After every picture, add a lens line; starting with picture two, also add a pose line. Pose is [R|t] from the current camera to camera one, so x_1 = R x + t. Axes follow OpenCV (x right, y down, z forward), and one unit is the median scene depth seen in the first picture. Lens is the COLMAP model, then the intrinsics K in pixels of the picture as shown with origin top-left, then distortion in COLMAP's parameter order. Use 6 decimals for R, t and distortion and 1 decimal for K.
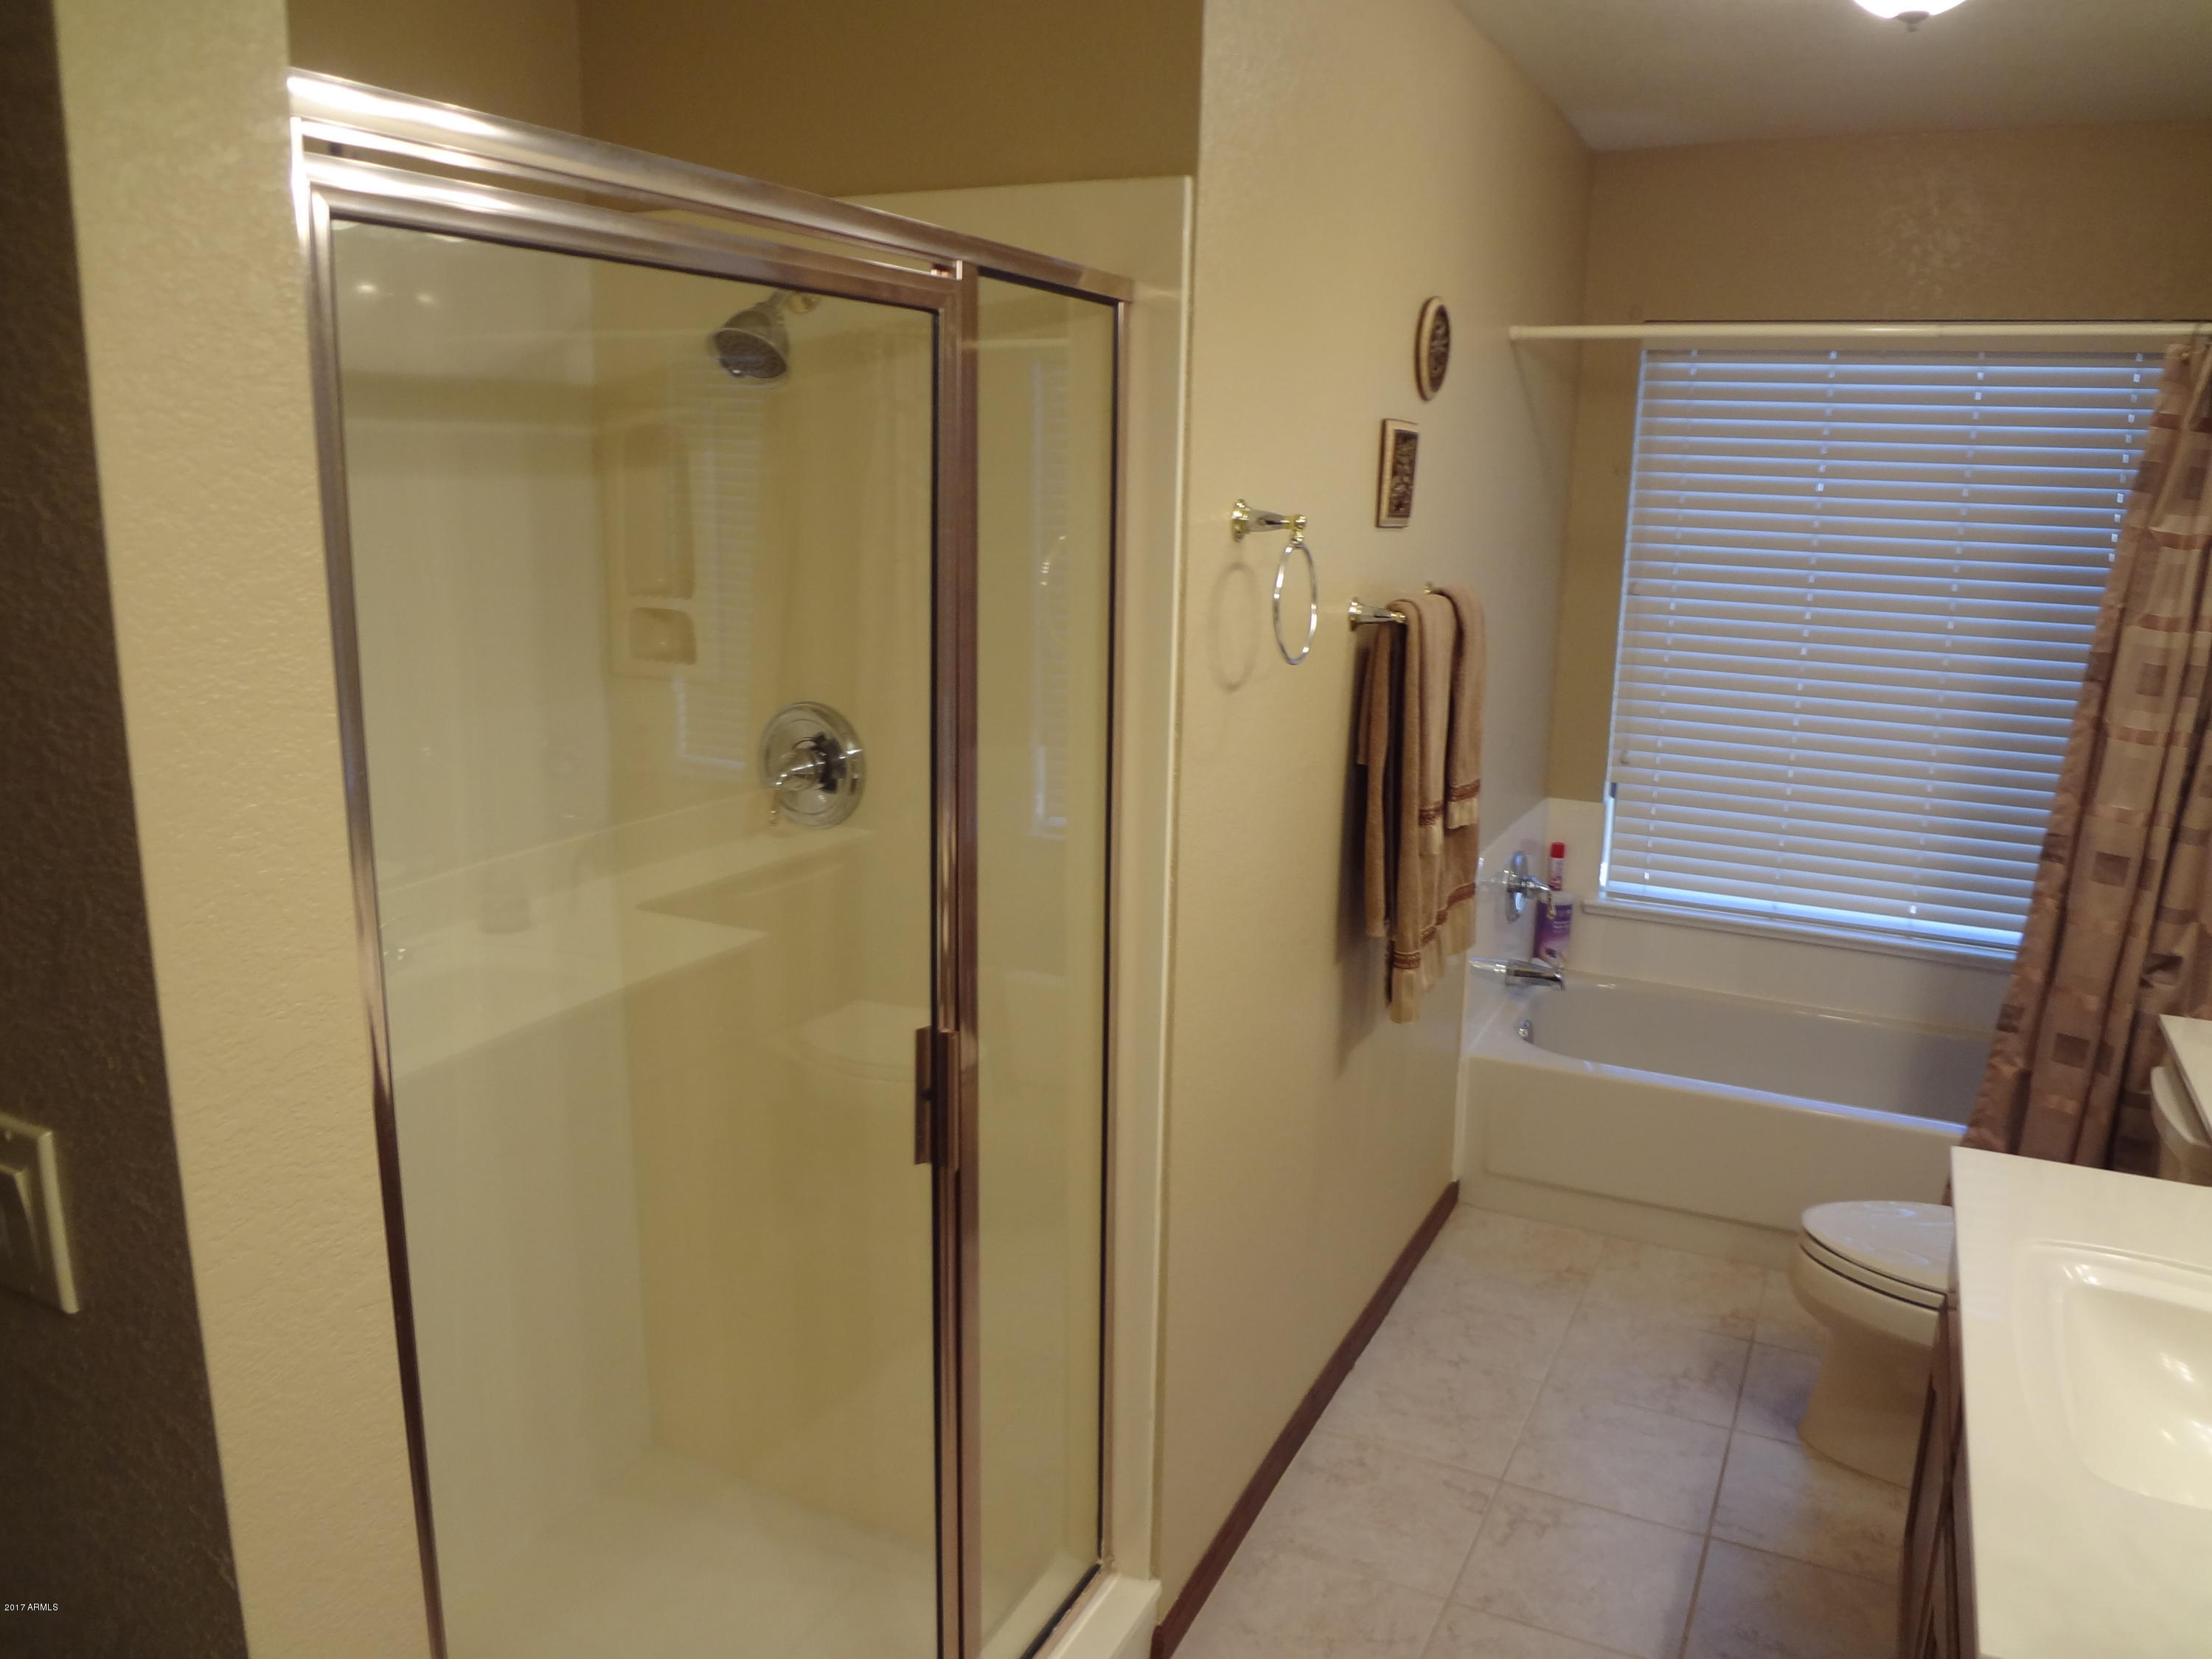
lens RADIAL K [[1623.0, 0, 1107.7], [0, 1623.0, 819.1], [0, 0, 1]] dist [-0.062845, 0.013089]
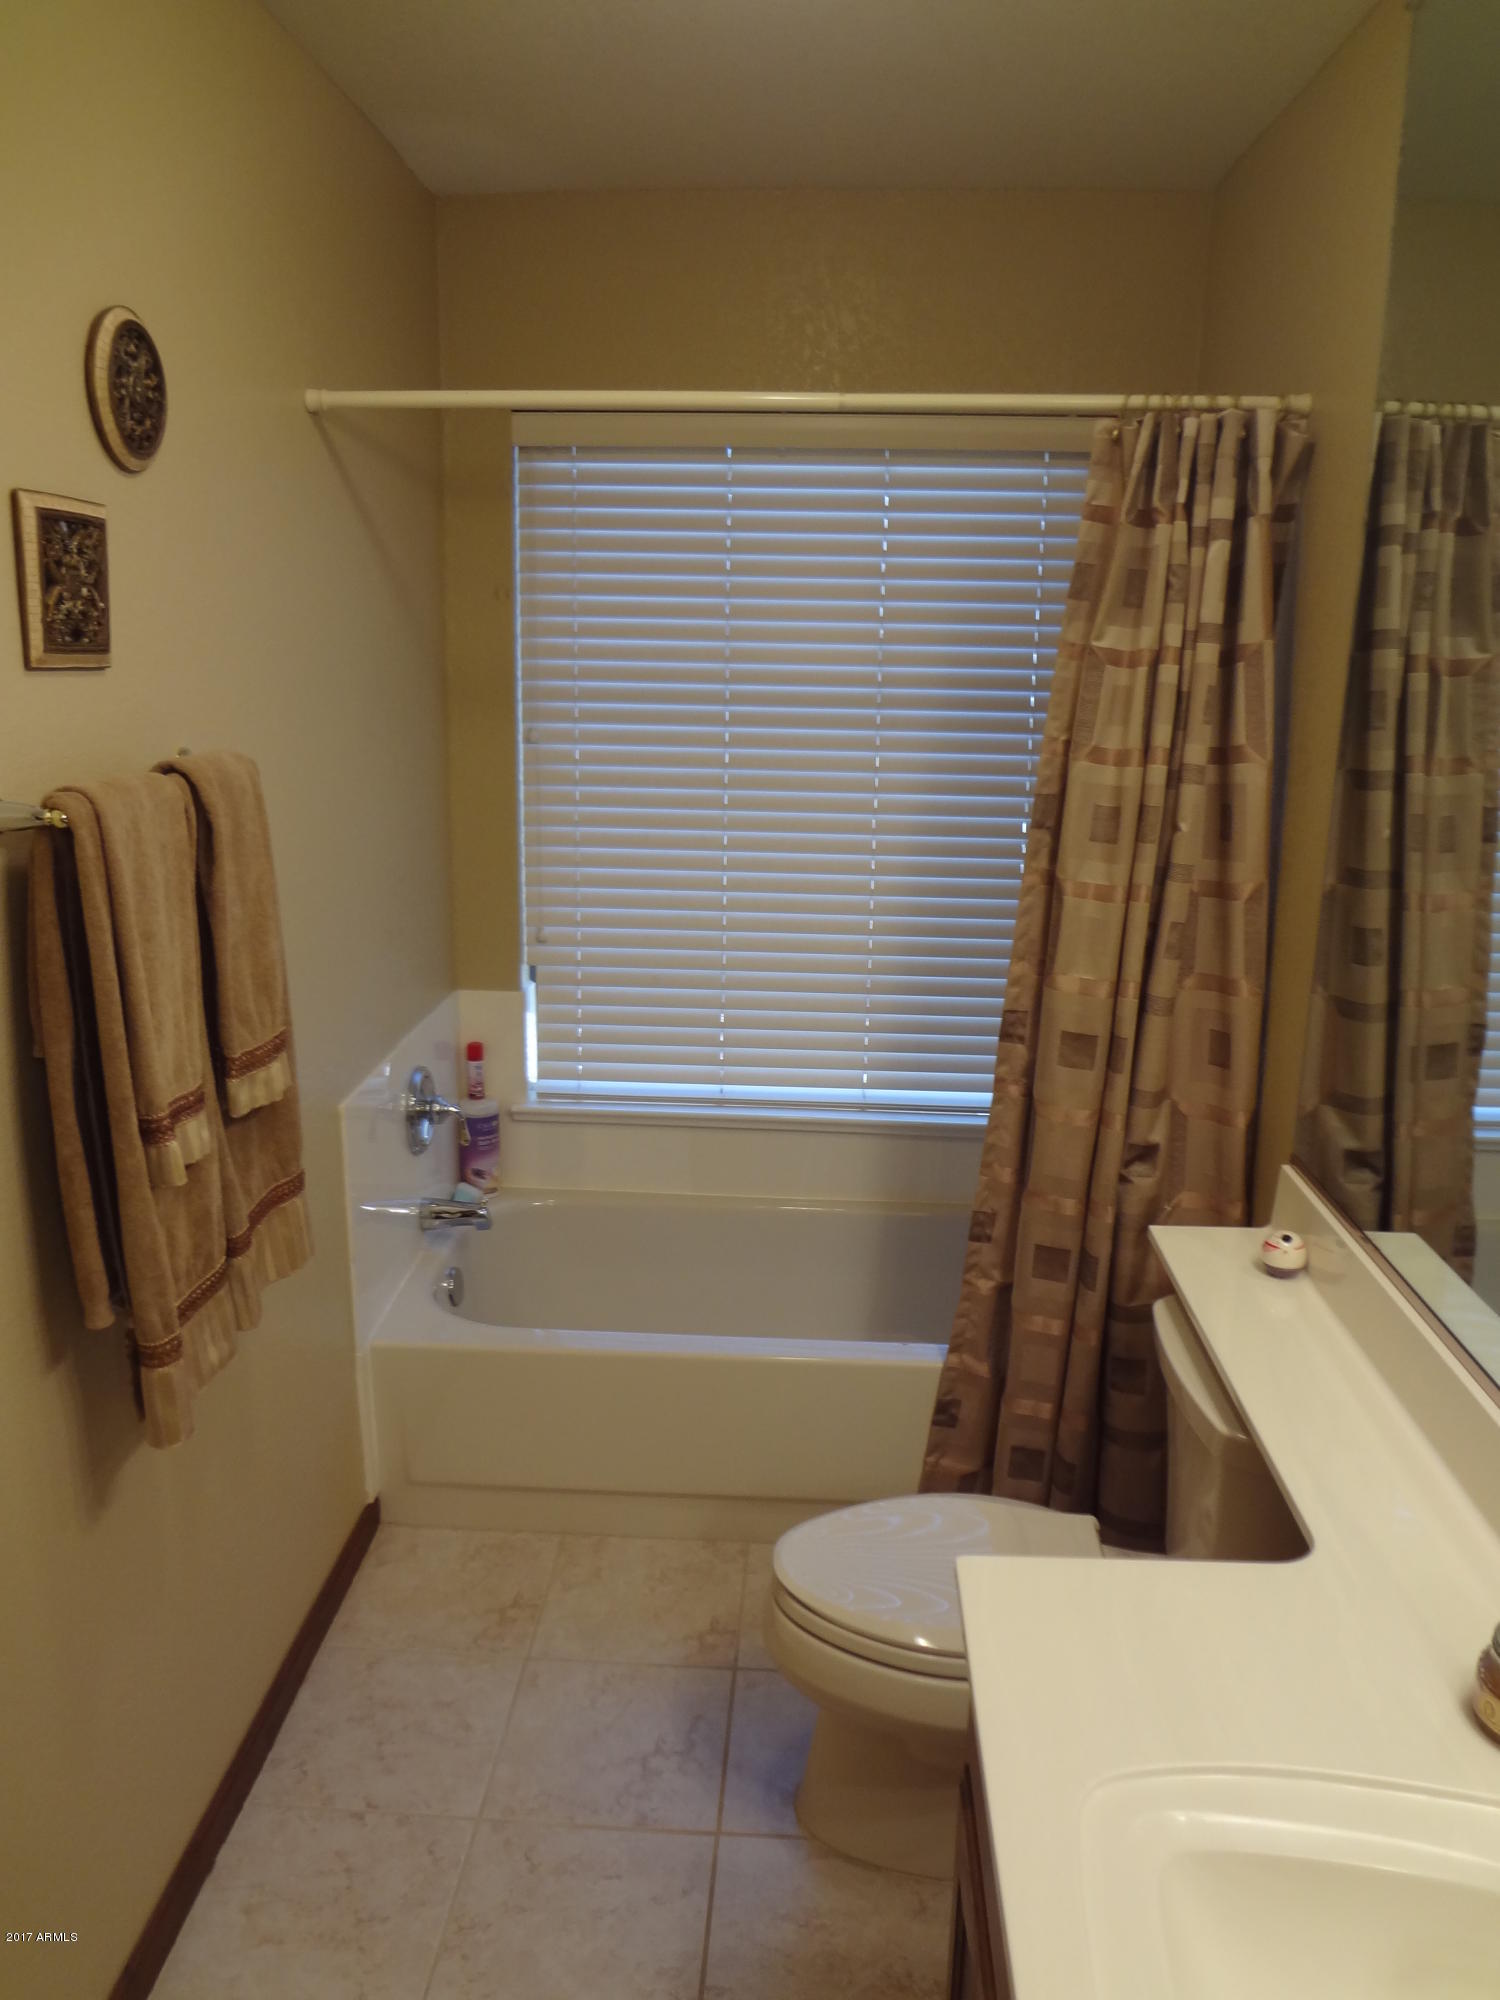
lens RADIAL K [[1467.4, 0, 751.7], [0, 1467.4, 1018.9], [0, 0, 1]] dist [-0.062845, 0.013089]
pose [[0.918306, -0.110321, 0.380188, 0.169678], [0.089414, 0.993368, 0.072280, -0.055041], [-0.385640, -0.032381, 0.922081, 0.332337]]
